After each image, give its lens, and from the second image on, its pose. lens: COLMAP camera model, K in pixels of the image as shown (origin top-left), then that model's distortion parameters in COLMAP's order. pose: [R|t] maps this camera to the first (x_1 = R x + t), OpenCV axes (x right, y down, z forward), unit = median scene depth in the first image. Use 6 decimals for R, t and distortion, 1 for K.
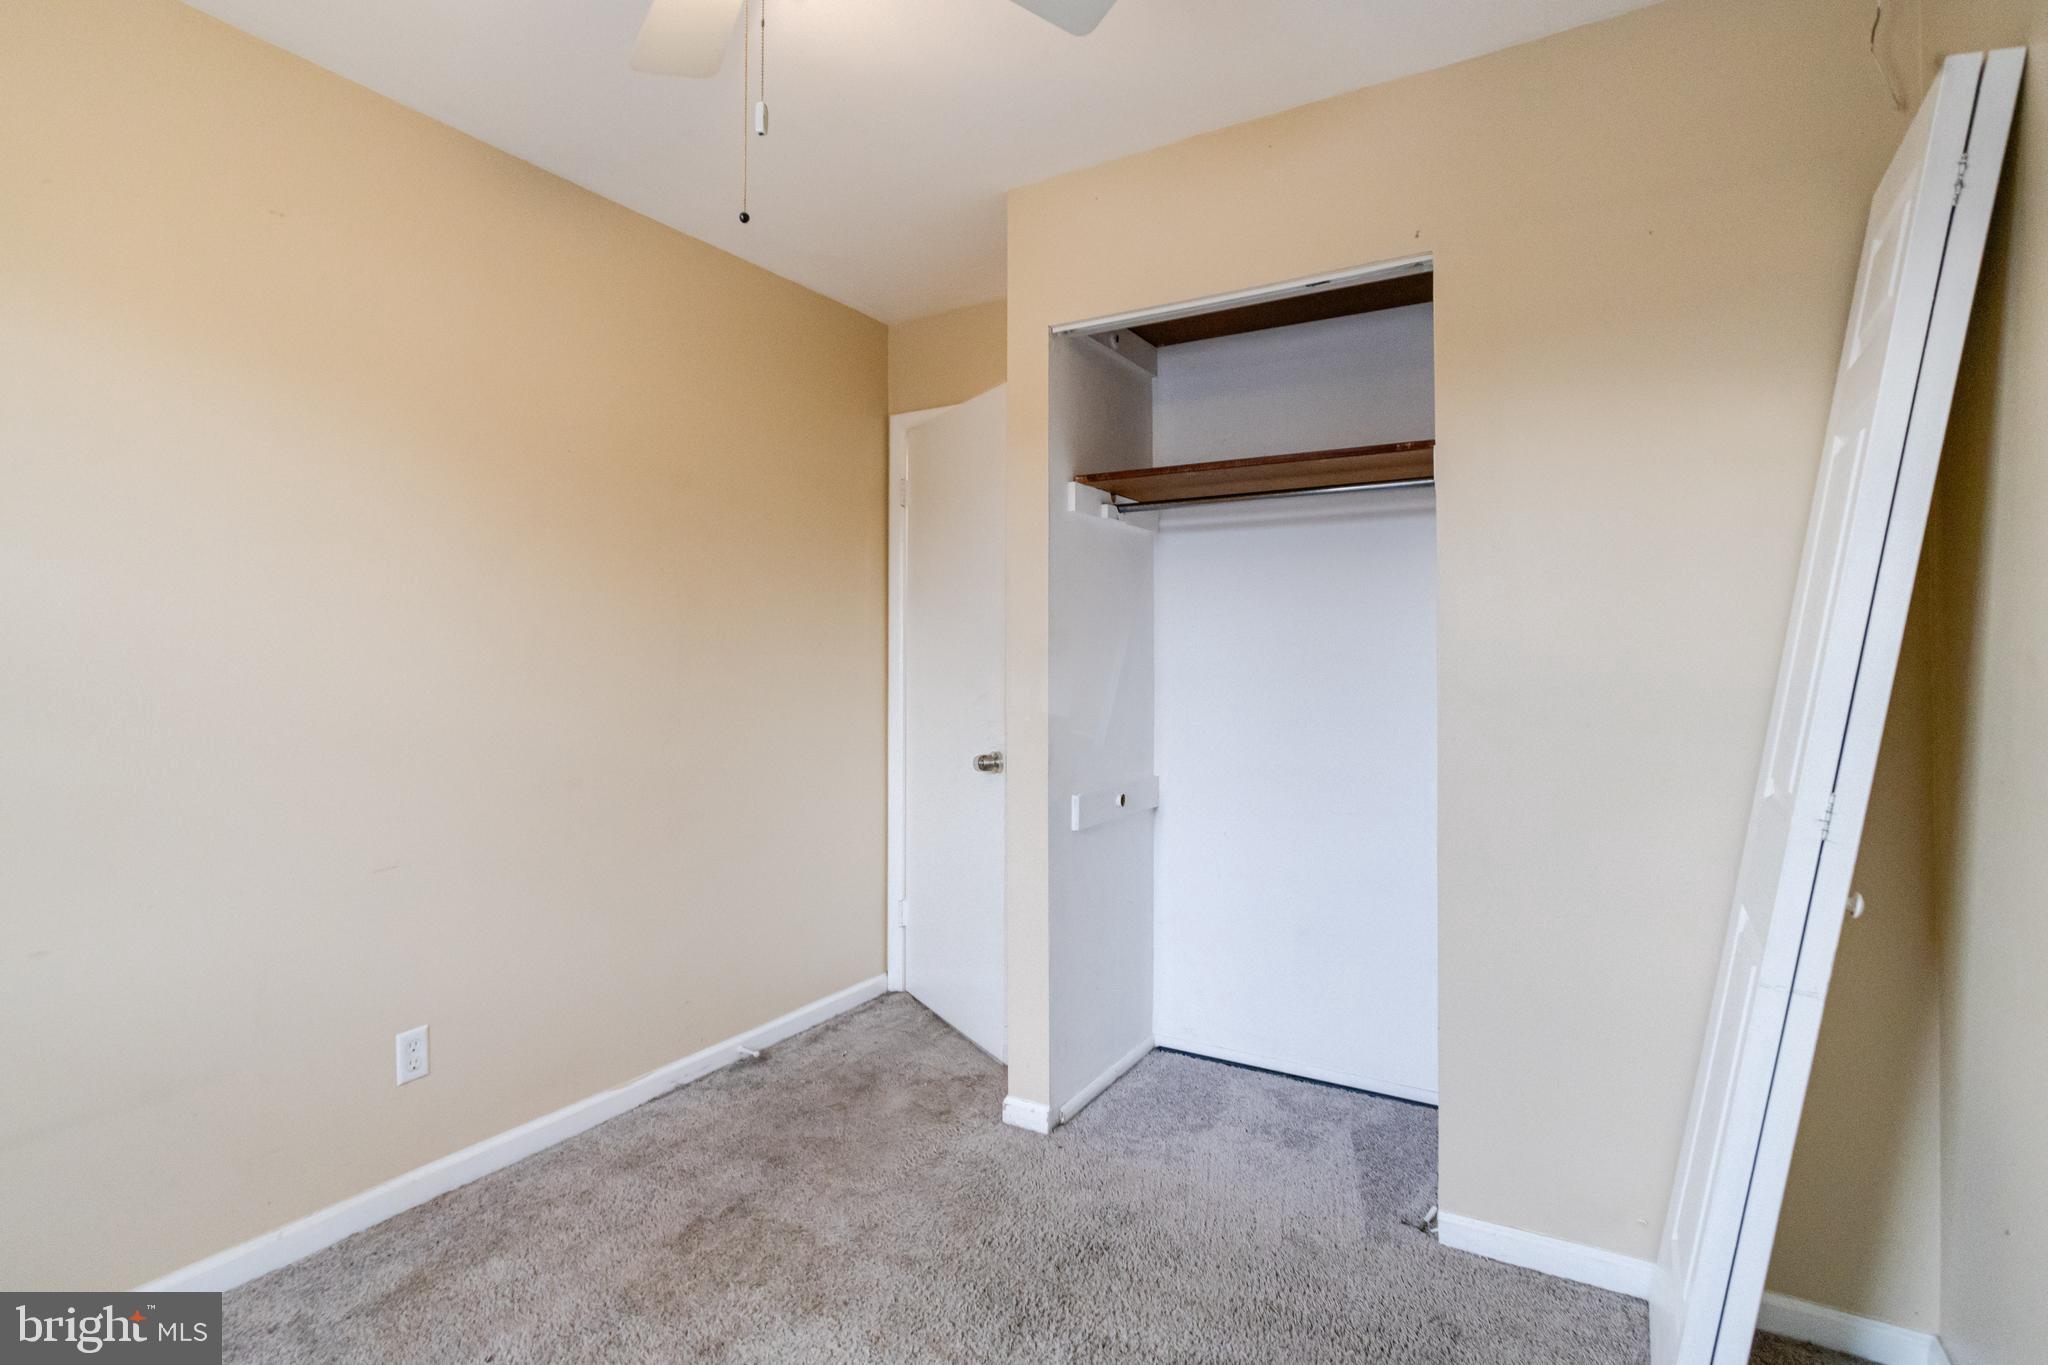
lens RADIAL K [[985.0, 0, 947.4], [0, 985.0, 640.8], [0, 0, 1]] dist [-0.058967, 0.020271]
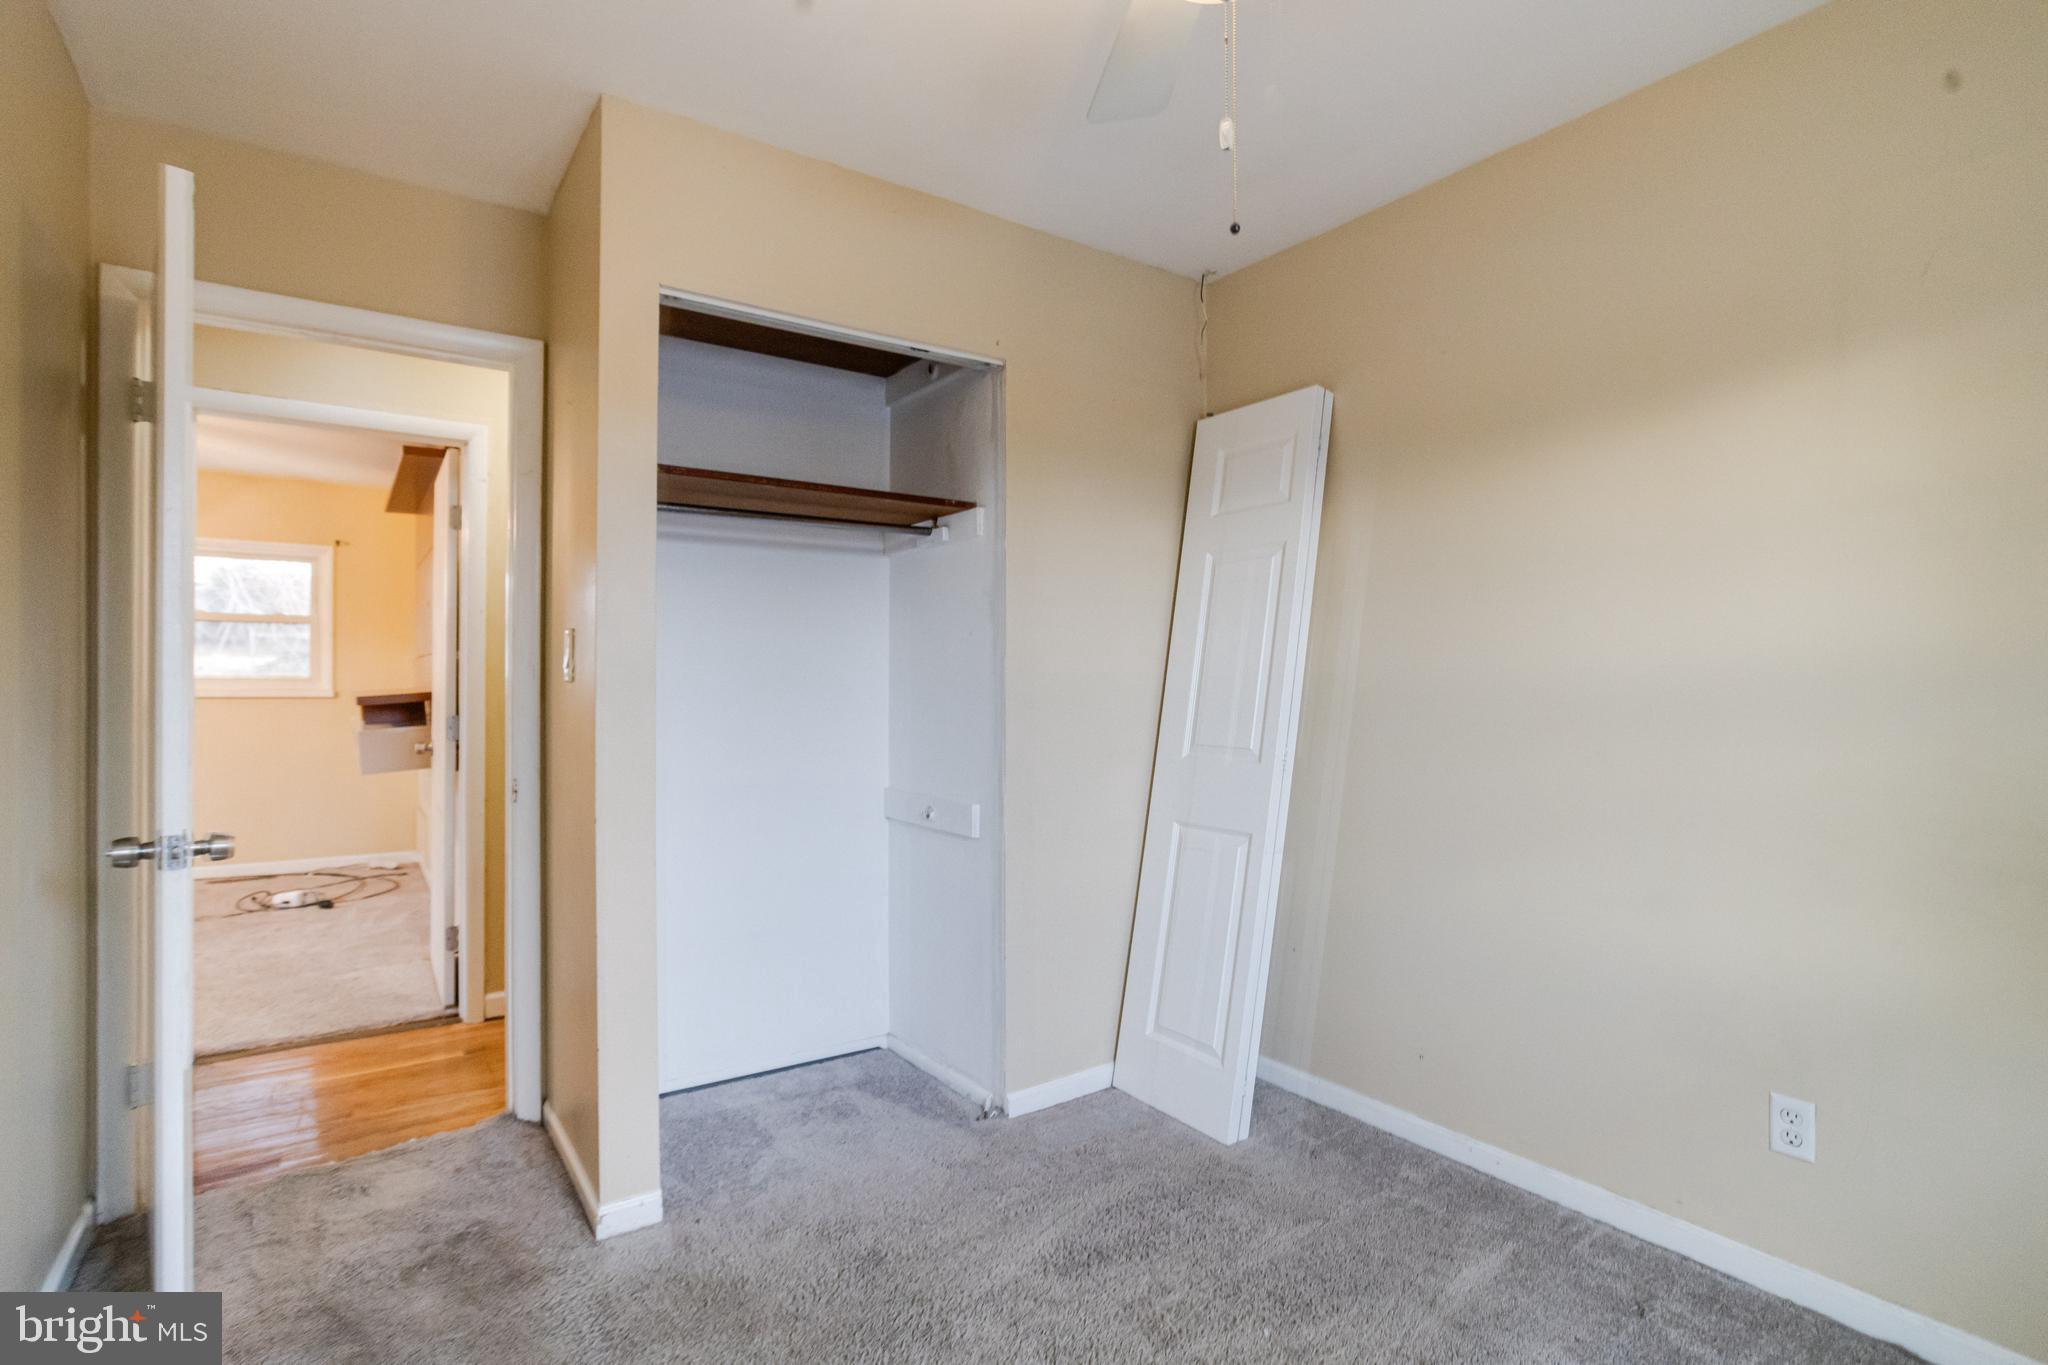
lens RADIAL K [[1026.3, 0, 1003.0], [0, 1026.3, 684.5], [0, 0, 1]] dist [-0.053867, 0.025151]
pose [[0.373930, -0.005894, 0.927438, -0.620445], [-0.021558, 0.999654, 0.015045, 0.007265], [-0.927206, -0.025619, 0.373674, 0.392392]]
